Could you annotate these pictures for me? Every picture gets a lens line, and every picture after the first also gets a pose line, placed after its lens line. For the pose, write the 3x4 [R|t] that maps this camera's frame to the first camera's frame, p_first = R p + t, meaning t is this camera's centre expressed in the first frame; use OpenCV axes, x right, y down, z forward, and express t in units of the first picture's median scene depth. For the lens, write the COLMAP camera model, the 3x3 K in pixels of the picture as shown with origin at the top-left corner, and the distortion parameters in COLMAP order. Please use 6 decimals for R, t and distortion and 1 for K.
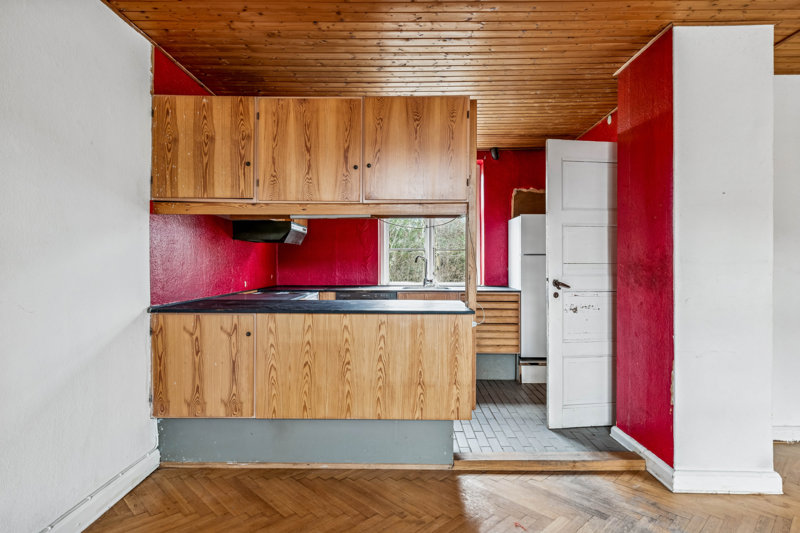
lens RADIAL K [[452.7, 0, 400.0], [0, 452.7, 266.5], [0, 0, 1]] dist [-0.000639, -0.001115]
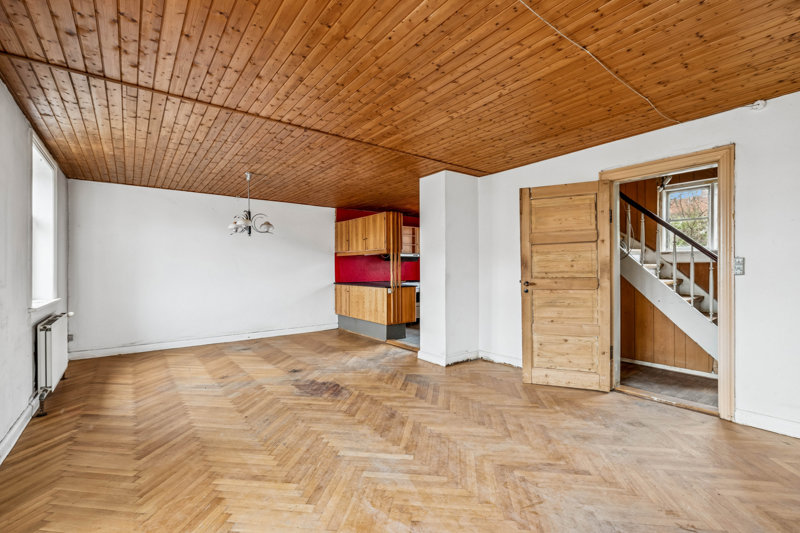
lens RADIAL K [[361.4, 0, 401.2], [0, 361.4, 268.7], [0, 0, 1]] dist [0.001286, -0.000021]
pose [[0.613847, -0.000401, -0.789425, 2.183142], [-0.001717, 0.999997, -0.001843, -0.011599], [0.789423, 0.002487, 0.613845, -0.354945]]
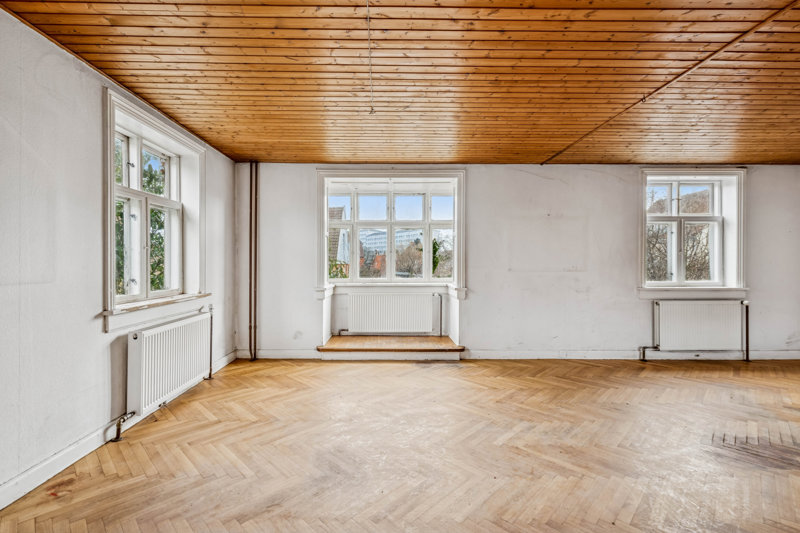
lens RADIAL K [[358.6, 0, 395.1], [0, 358.6, 262.2], [0, 0, 1]] dist [0.001704, 0.000064]
pose [[-0.999705, 0.000576, -0.024276, 1.727725], [0.000448, 0.999986, 0.005279, -0.018506], [0.024278, 0.005267, -0.999691, 1.291157]]
